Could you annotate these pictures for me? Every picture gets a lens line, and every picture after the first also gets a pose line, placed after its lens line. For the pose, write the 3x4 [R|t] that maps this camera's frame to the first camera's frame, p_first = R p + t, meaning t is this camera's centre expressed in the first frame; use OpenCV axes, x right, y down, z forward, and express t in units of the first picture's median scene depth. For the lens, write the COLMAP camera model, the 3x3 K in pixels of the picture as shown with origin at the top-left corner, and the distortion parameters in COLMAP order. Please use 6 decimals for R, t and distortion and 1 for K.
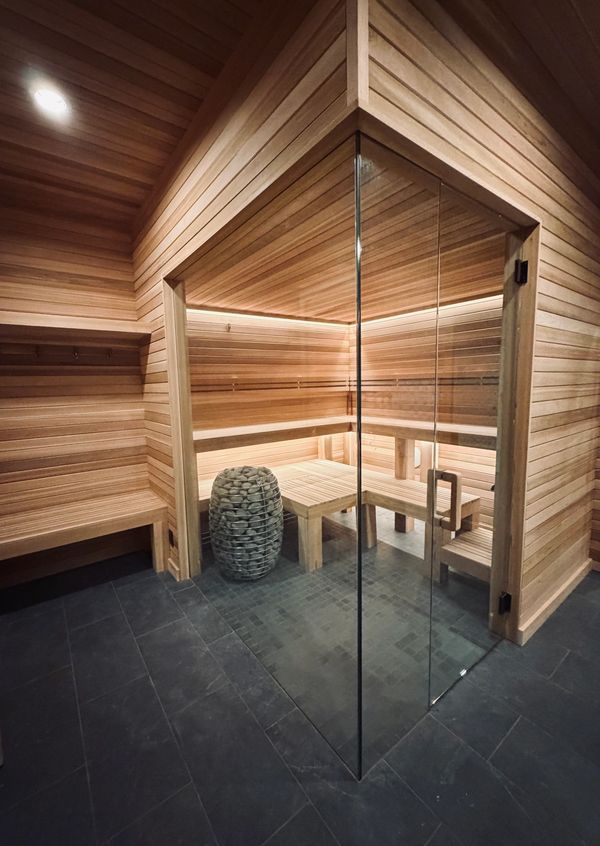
lens RADIAL K [[349.5, 0, 300.0], [0, 349.5, 423.0], [0, 0, 1]] dist [-0.000128, 0.000000]
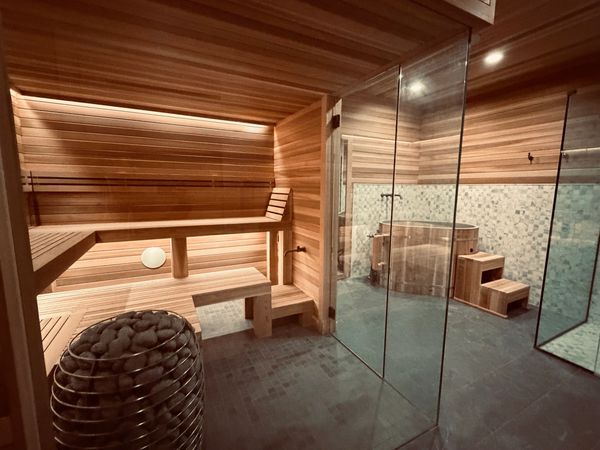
lens RADIAL K [[271.2, 0, 300.0], [0, 271.2, 225.0], [0, 0, 1]] dist [0.000262, -0.000025]
pose [[0.164688, -0.119592, 0.979069, -0.452087], [0.092014, 0.990156, 0.105469, -0.048805], [-0.982044, 0.072719, 0.174071, 0.560943]]
